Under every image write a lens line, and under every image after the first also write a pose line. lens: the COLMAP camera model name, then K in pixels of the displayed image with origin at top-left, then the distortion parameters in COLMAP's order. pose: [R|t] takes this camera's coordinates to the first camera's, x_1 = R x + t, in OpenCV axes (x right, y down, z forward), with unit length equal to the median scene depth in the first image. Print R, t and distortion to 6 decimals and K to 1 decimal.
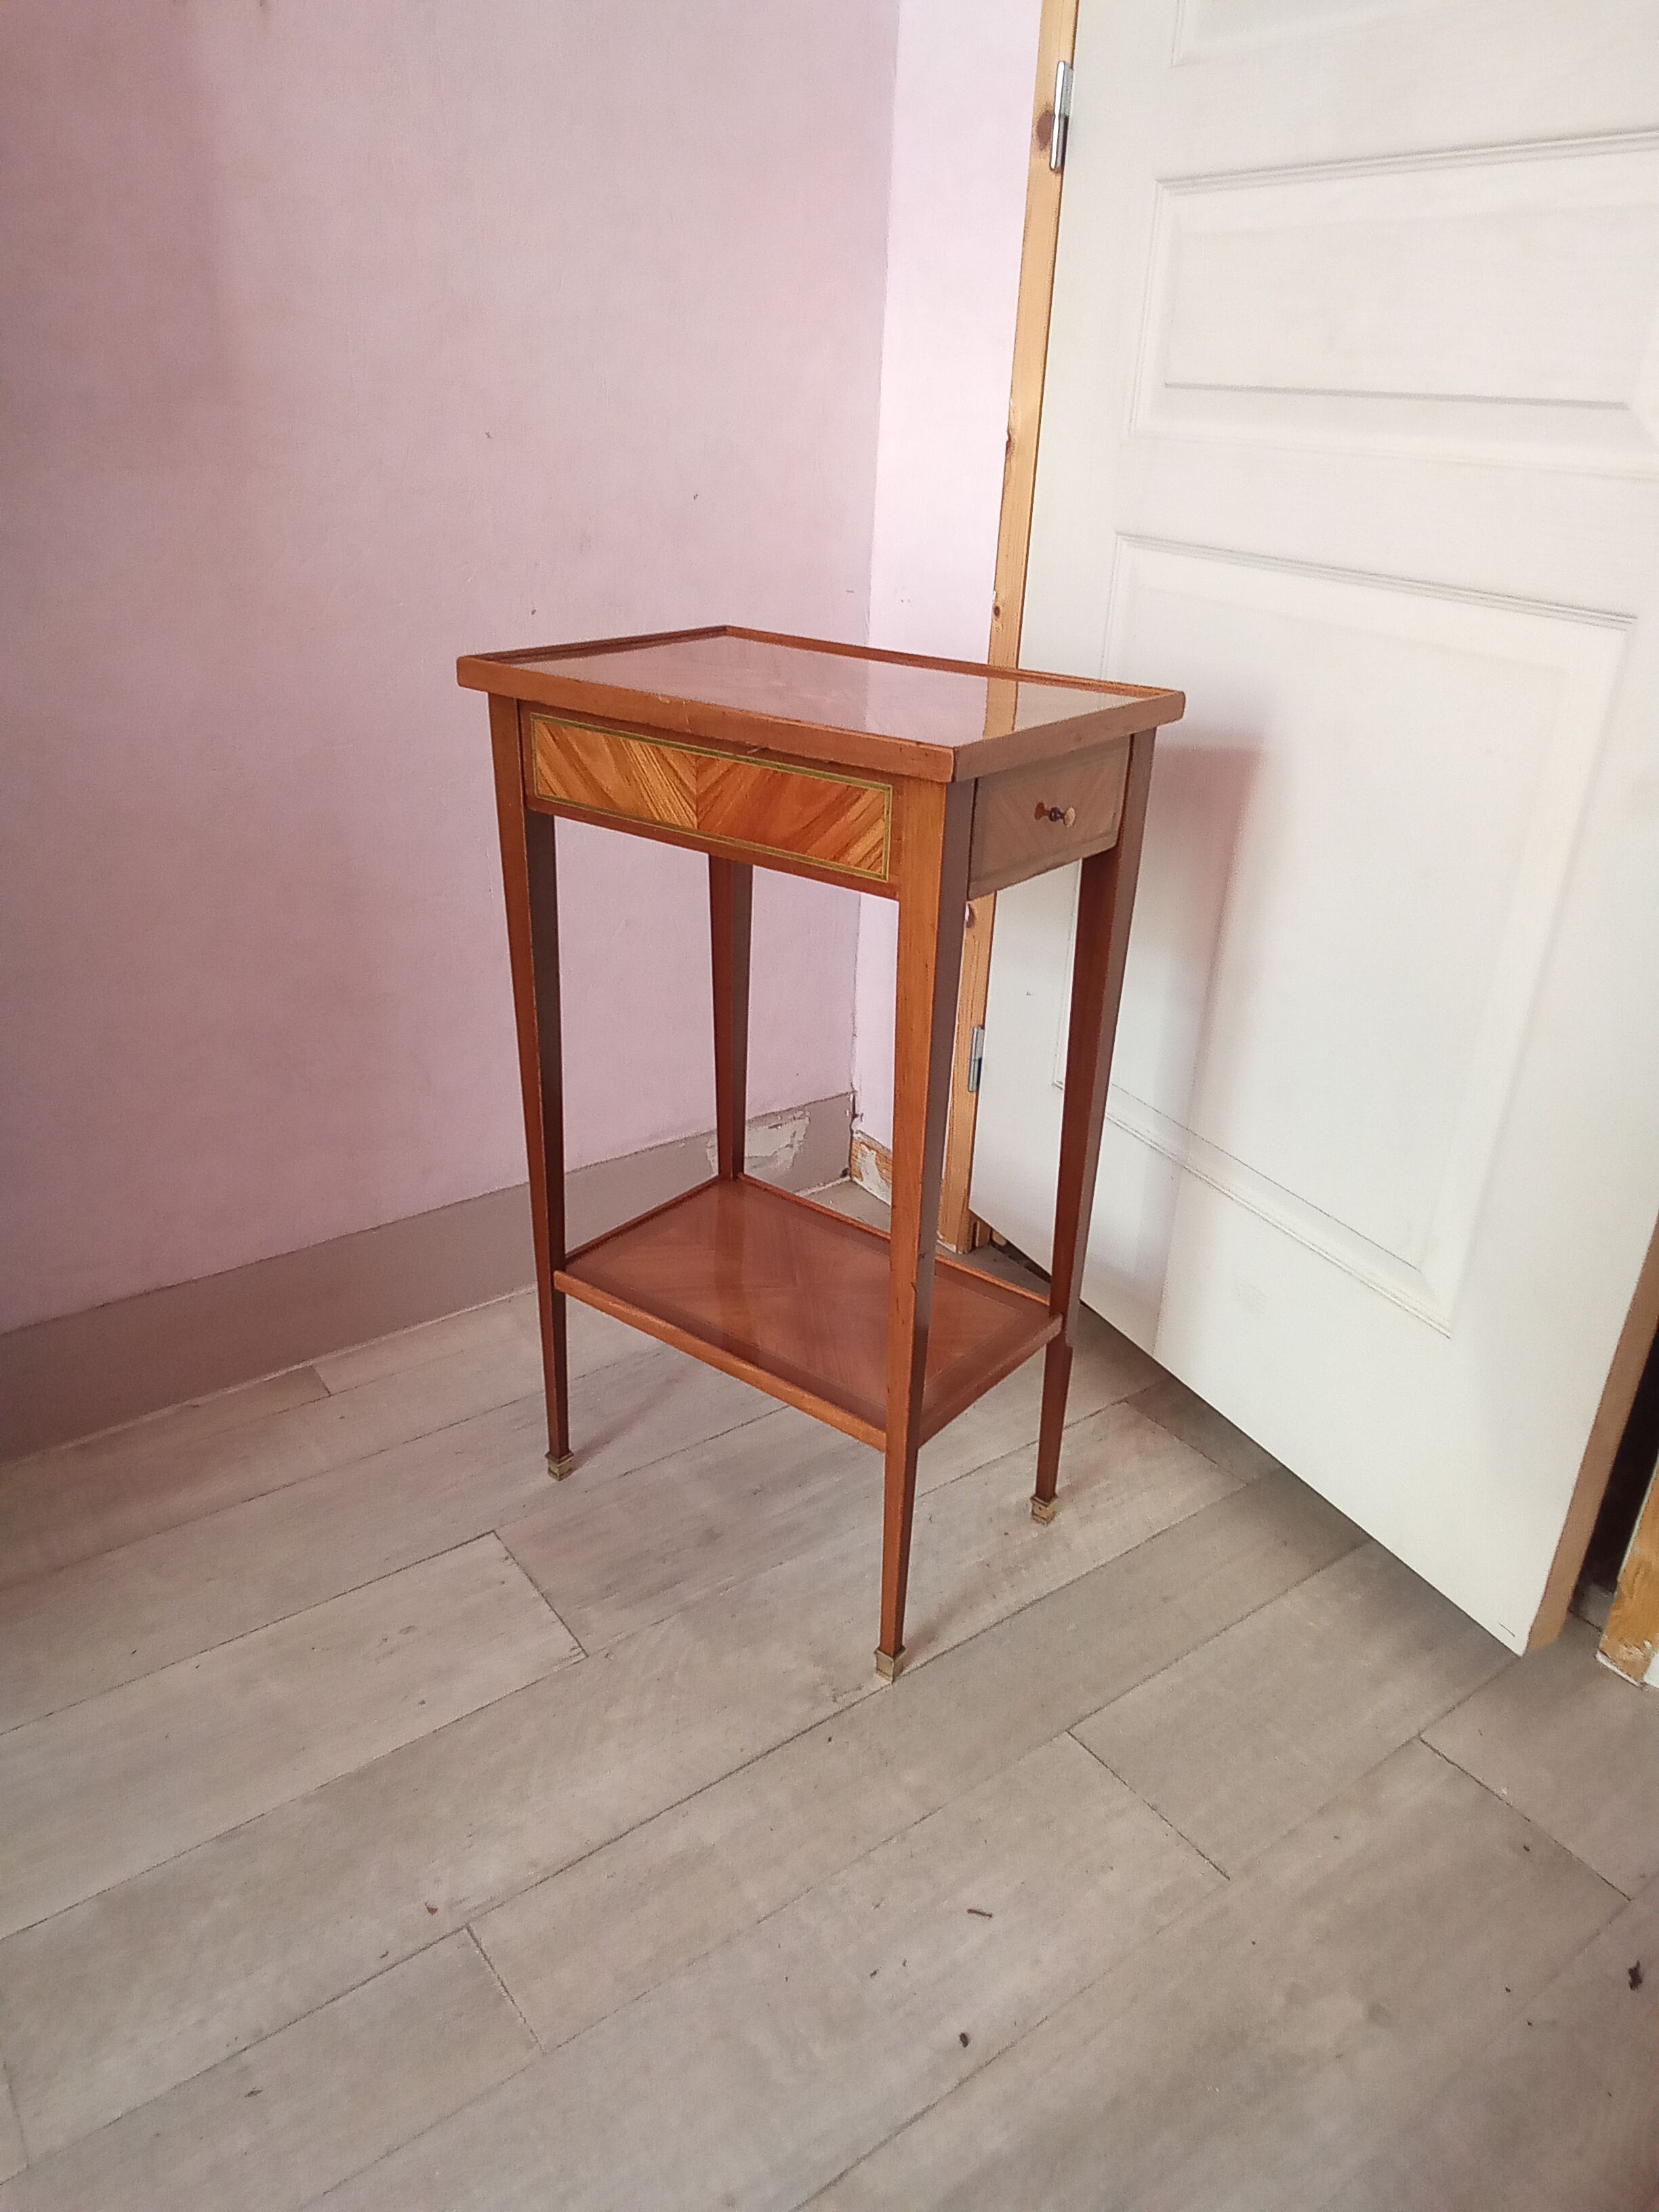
lens RADIAL K [[1511.9, 0, 831.9], [0, 1511.9, 1099.6], [0, 0, 1]] dist [0.069112, -0.083519]
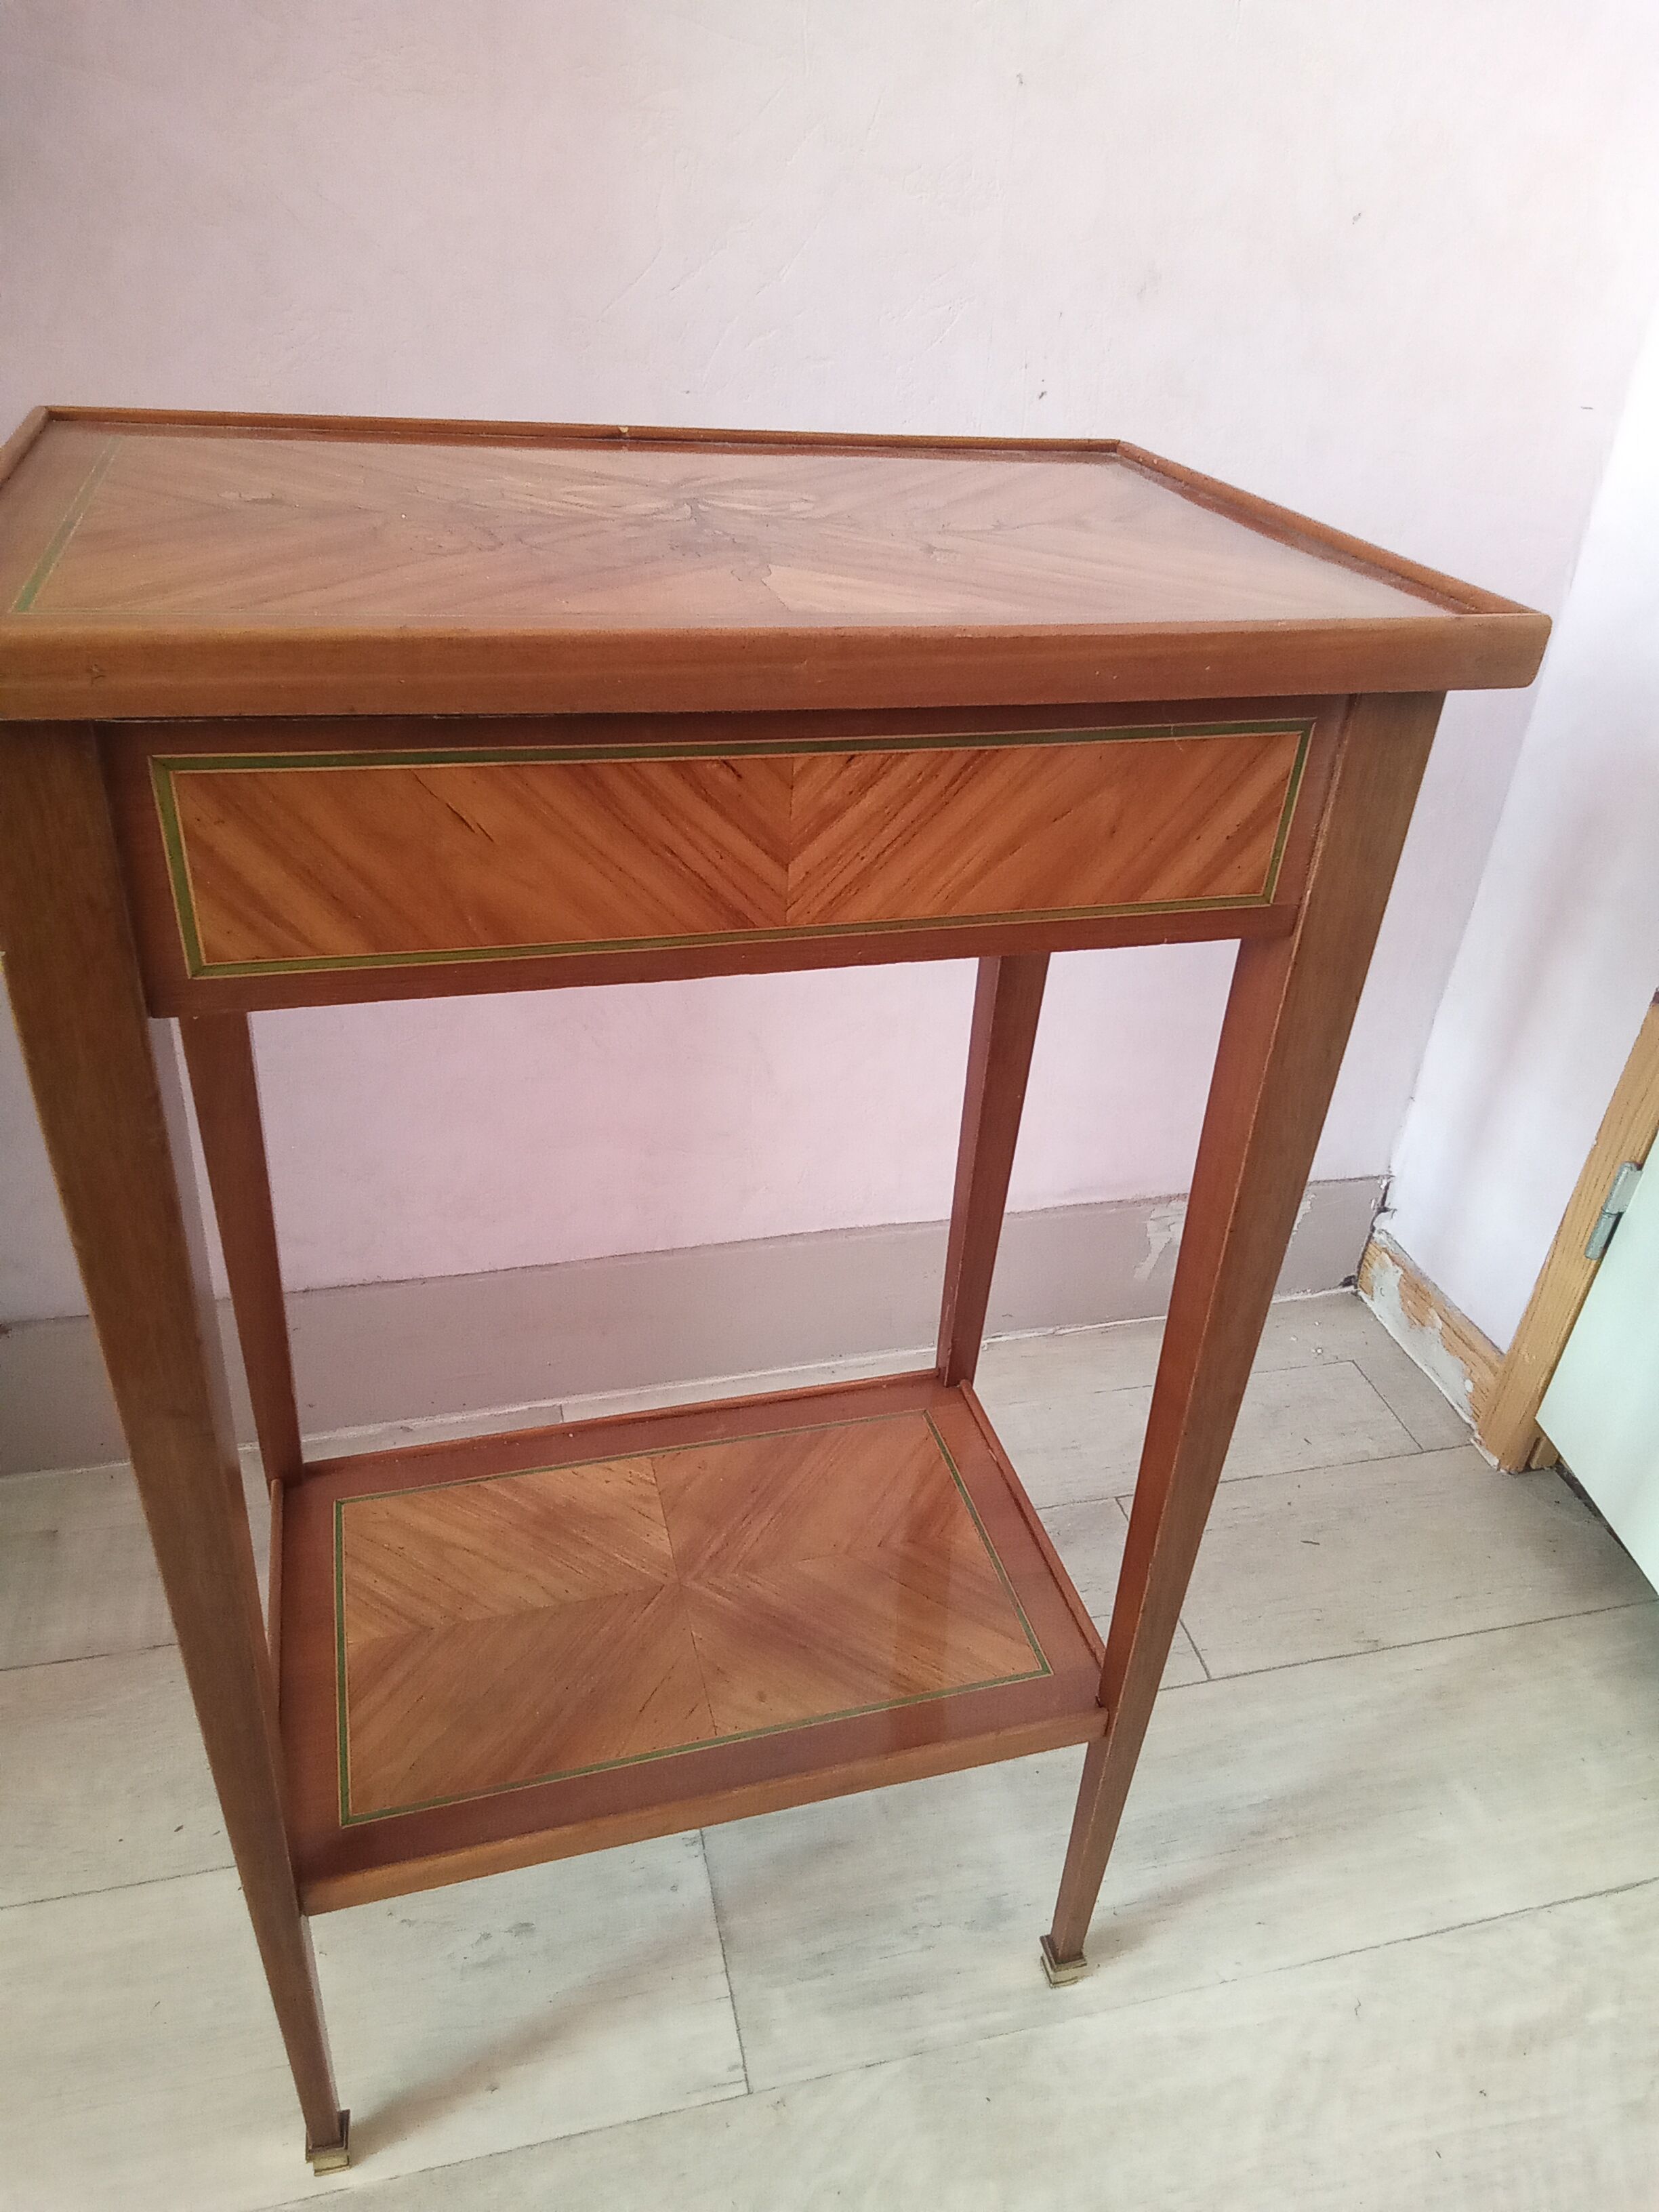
lens RADIAL K [[1511.9, 0, 831.9], [0, 1511.9, 1099.6], [0, 0, 1]] dist [0.069112, -0.083519]
pose [[0.925903, 0.223384, -0.304636, -0.027048], [-0.190110, 0.972405, 0.135229, -0.135241], [0.326437, -0.067294, 0.942820, 0.452007]]
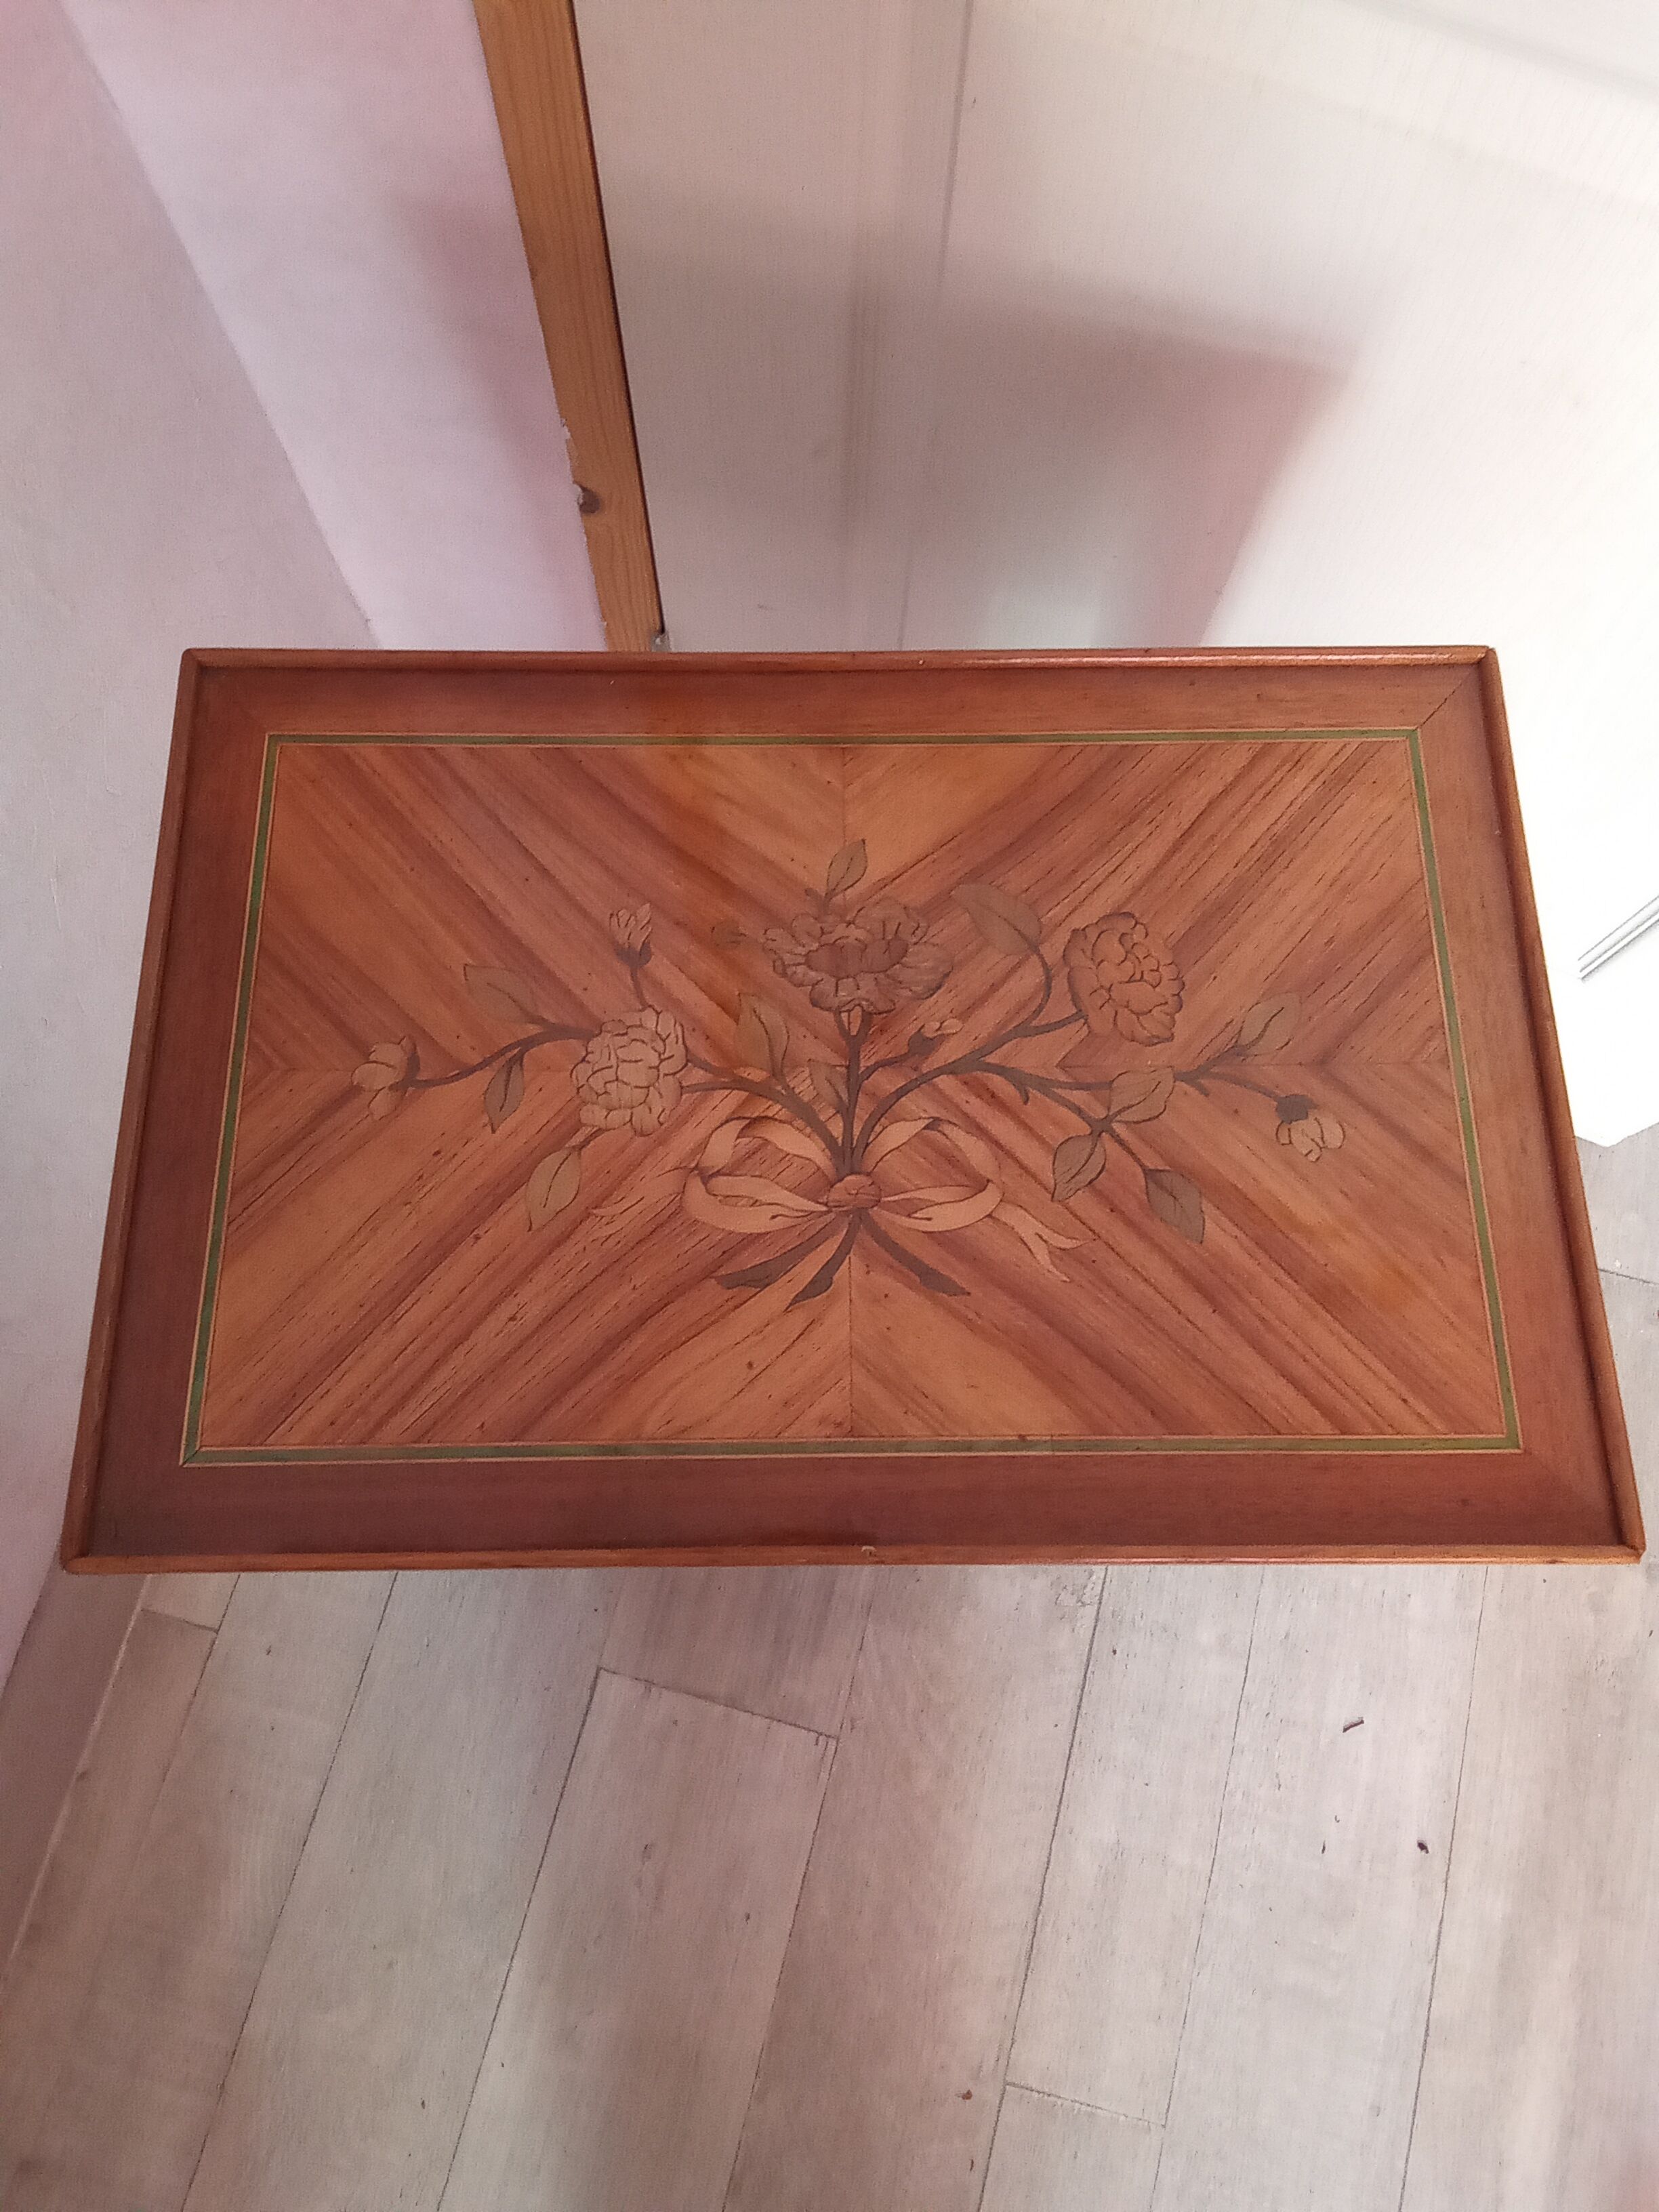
lens RADIAL K [[1511.9, 0, 831.9], [0, 1511.9, 1099.6], [0, 0, 1]] dist [0.069112, -0.083519]
pose [[0.781260, -0.603165, 0.160701, -0.083375], [0.279866, 0.568596, 0.773546, -0.560218], [-0.557950, -0.559366, 0.613026, 0.687451]]
